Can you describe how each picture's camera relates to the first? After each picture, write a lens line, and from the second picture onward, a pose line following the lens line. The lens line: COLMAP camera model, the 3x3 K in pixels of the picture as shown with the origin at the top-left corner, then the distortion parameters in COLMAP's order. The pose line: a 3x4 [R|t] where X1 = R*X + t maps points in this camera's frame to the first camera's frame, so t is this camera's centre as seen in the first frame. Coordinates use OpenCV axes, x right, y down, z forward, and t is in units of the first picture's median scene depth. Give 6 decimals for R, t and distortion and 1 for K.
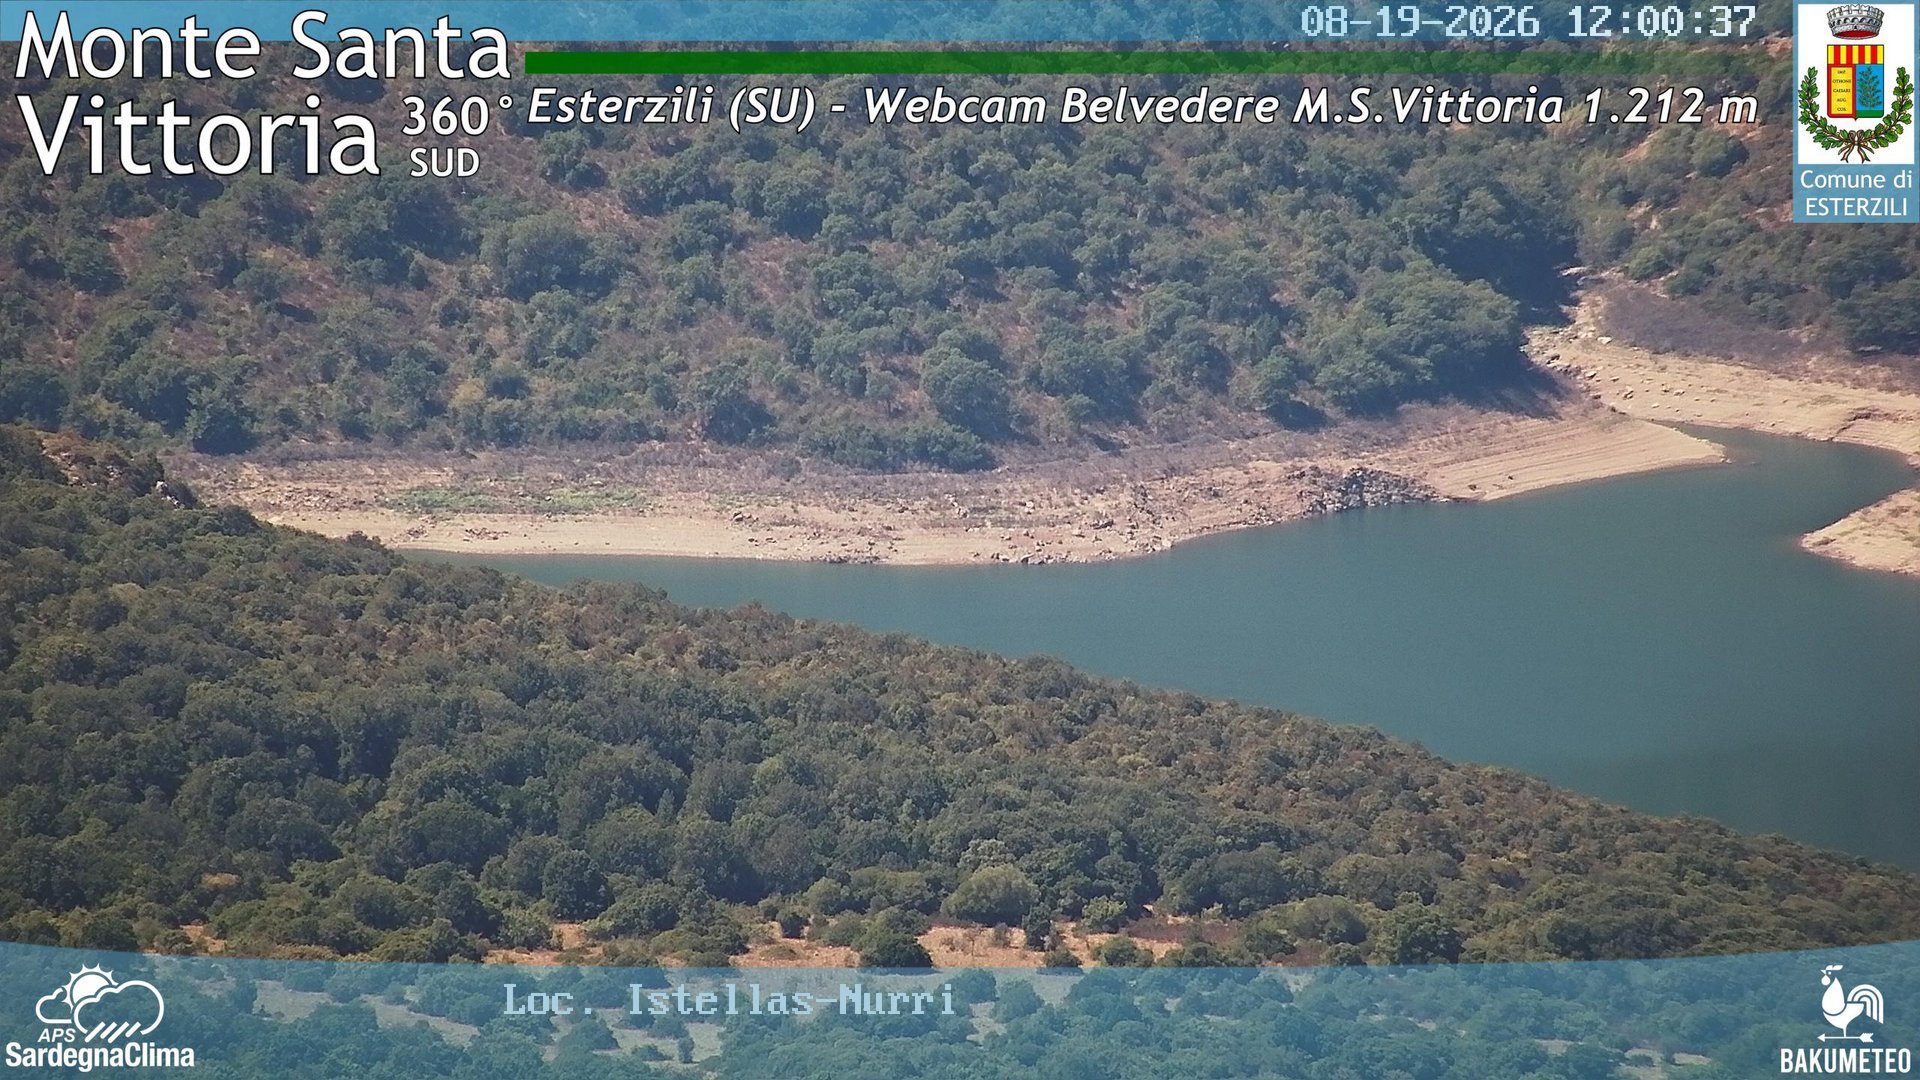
lens RADIAL K [[775.4, 0, 964.9], [0, 775.4, 540.6], [0, 0, 1]] dist [0.003048, 0.000771]
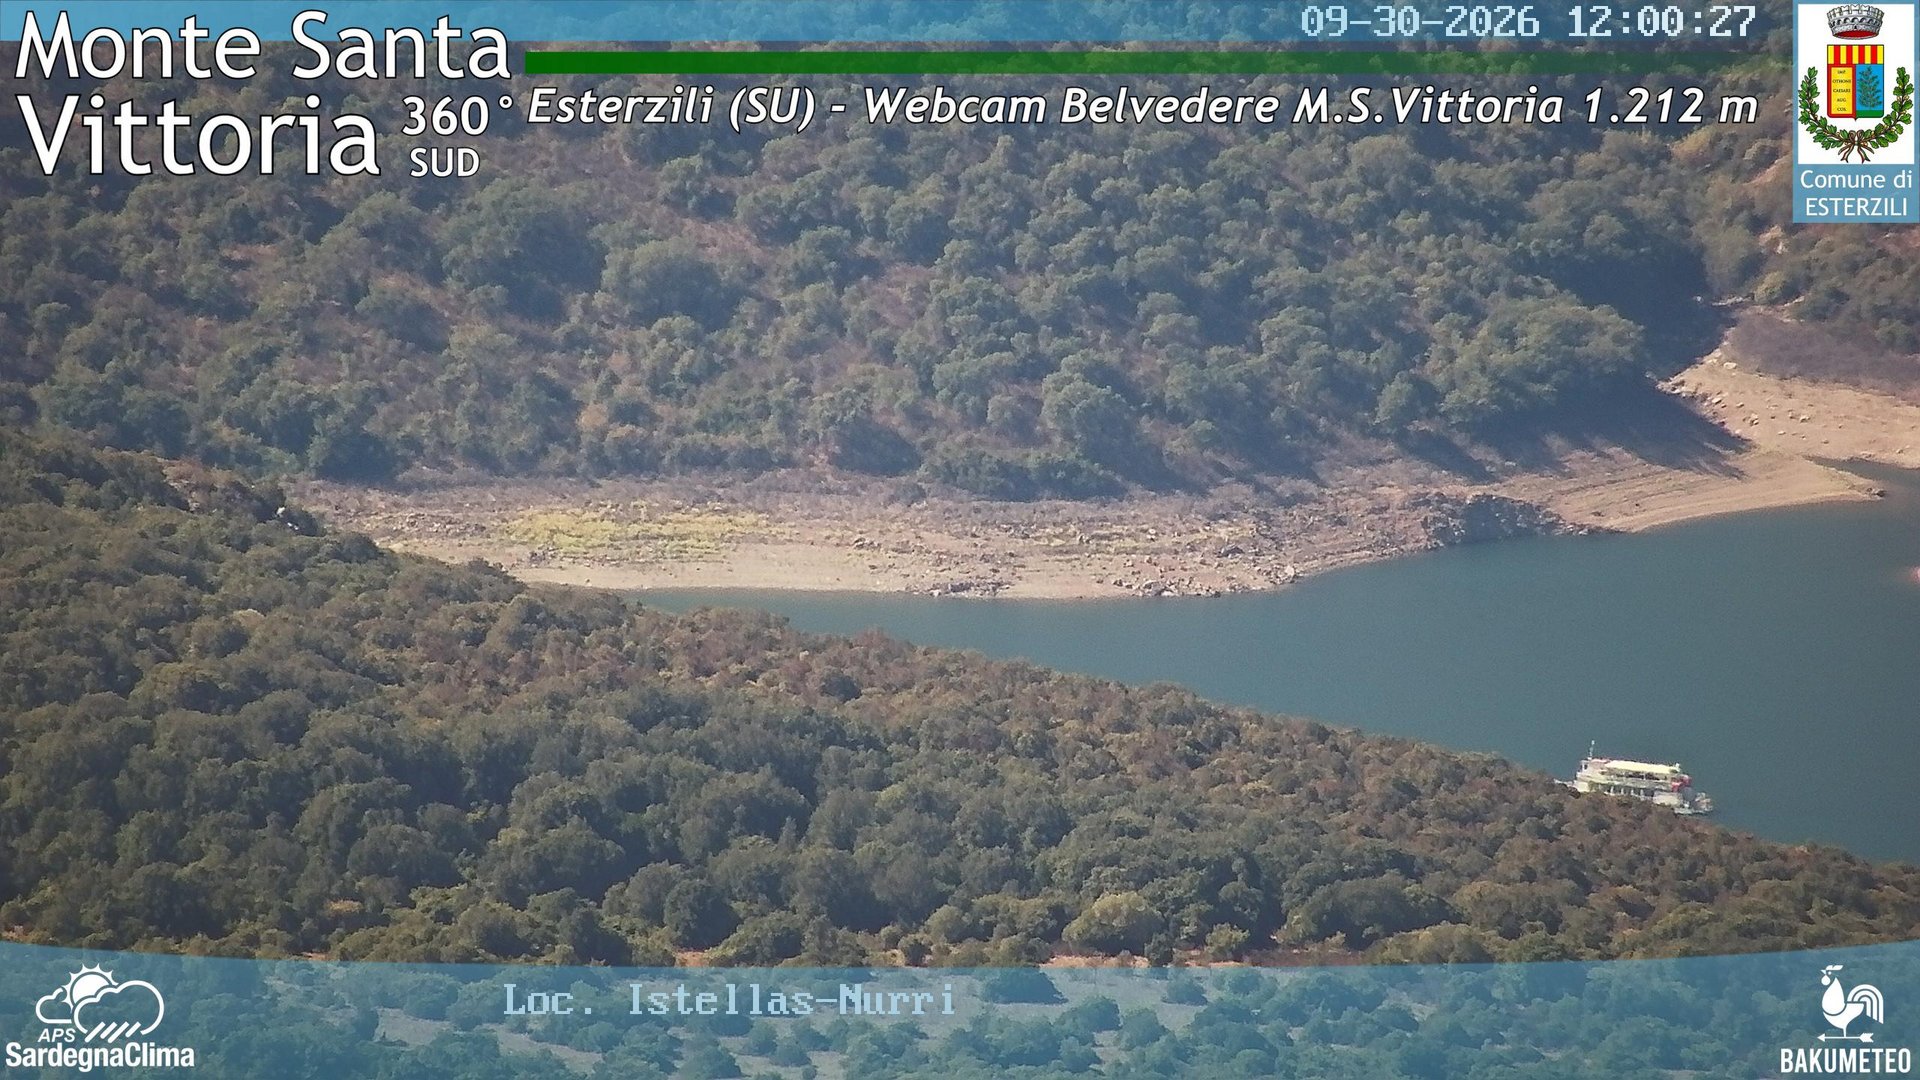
lens RADIAL K [[775.4, 0, 957.6], [0, 775.4, 539.6], [0, 0, 1]] dist [0.003048, 0.000771]
pose [[1.000000, 0.000083, -0.000707, -0.166692], [-0.000083, 1.000000, 0.000381, -0.035920], [0.000707, -0.000381, 1.000000, 0.003101]]
